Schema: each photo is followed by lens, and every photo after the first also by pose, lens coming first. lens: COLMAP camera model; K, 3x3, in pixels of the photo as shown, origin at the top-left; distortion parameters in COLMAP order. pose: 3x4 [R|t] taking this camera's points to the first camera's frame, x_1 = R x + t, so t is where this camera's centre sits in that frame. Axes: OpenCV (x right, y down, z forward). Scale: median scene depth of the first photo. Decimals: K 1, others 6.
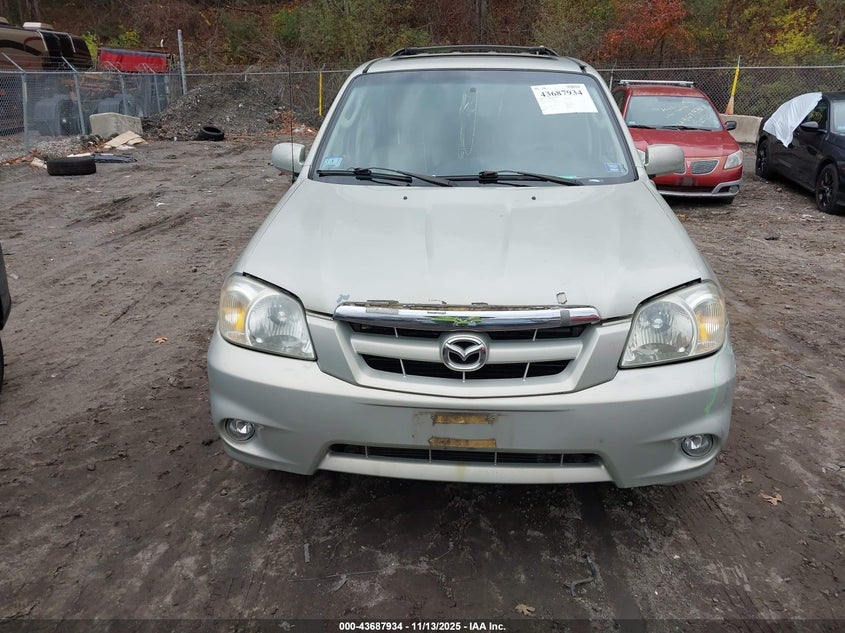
lens RADIAL K [[623.4, 0, 422.5], [0, 623.4, 316.5], [0, 0, 1]] dist [0.012854, -0.007483]
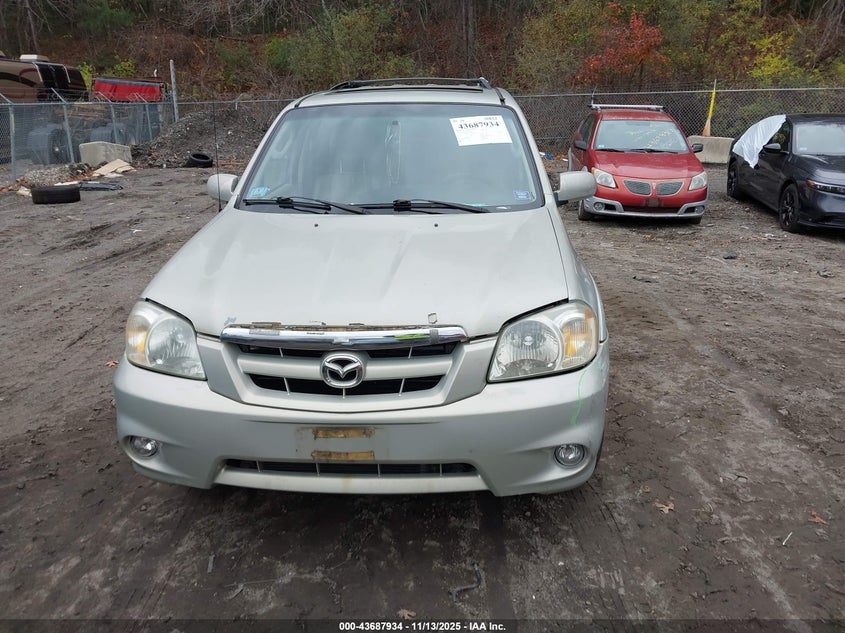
lens RADIAL K [[623.4, 0, 422.5], [0, 623.4, 316.5], [0, 0, 1]] dist [0.012854, -0.007483]
pose [[0.999930, -0.011839, -0.000135, 0.156197], [0.011827, 0.999332, -0.034580, 0.003172], [0.000545, 0.034576, 0.999402, -0.055434]]
